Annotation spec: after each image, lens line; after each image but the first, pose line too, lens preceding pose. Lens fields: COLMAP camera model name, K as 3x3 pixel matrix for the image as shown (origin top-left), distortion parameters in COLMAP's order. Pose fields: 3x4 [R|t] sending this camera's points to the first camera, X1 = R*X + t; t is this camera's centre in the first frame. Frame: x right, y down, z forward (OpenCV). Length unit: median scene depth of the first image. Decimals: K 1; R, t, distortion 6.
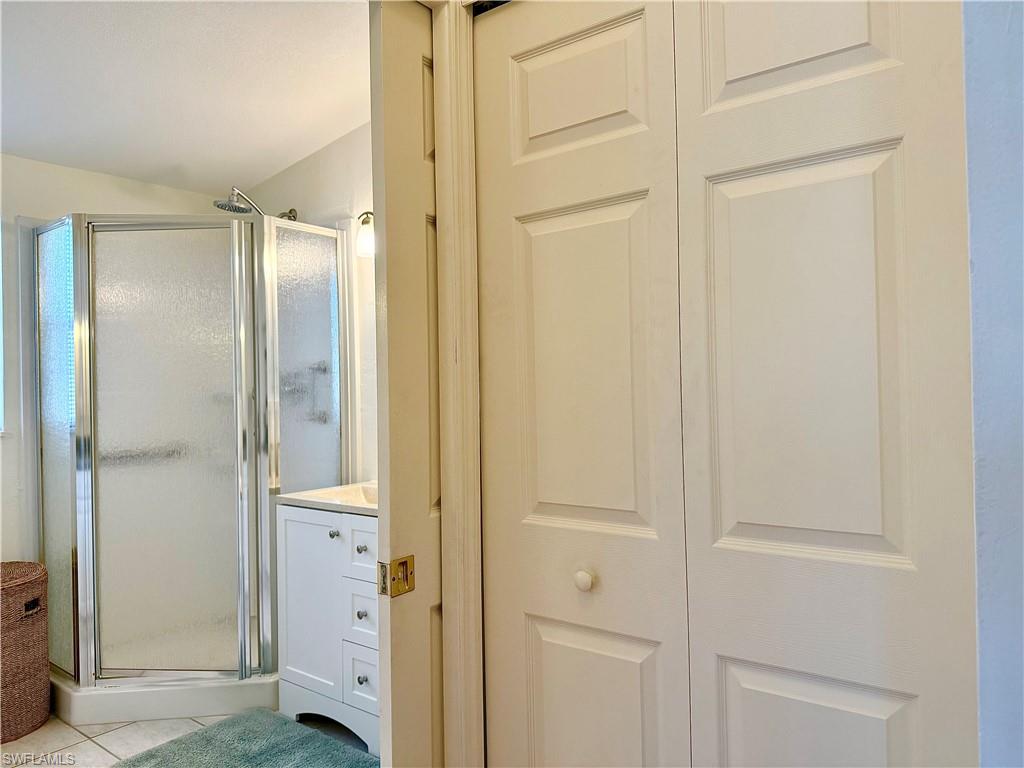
lens RADIAL K [[714.3, 0, 519.0], [0, 714.3, 384.8], [0, 0, 1]] dist [0.047587, -0.065089]
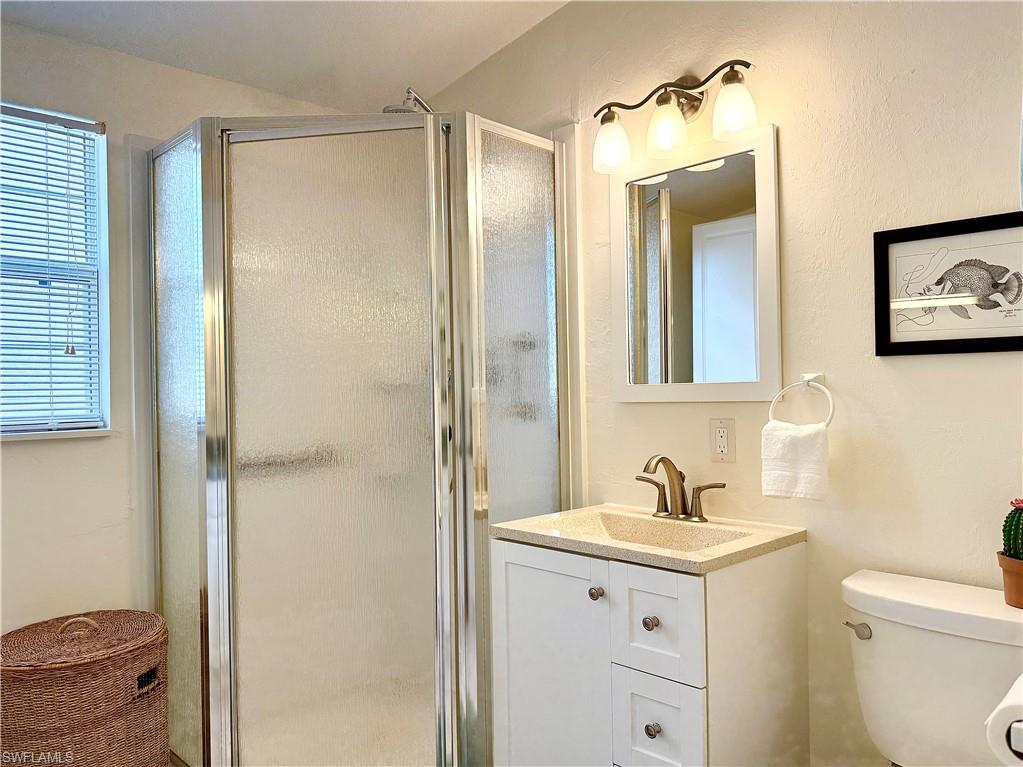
lens RADIAL K [[754.0, 0, 566.8], [0, 754.0, 383.5], [0, 0, 1]] dist [0.040651, -0.088406]
pose [[0.994159, -0.006744, -0.107712, -0.177144], [0.006084, 0.999961, -0.006458, 0.026111], [0.107751, 0.005765, 0.994161, 0.290194]]
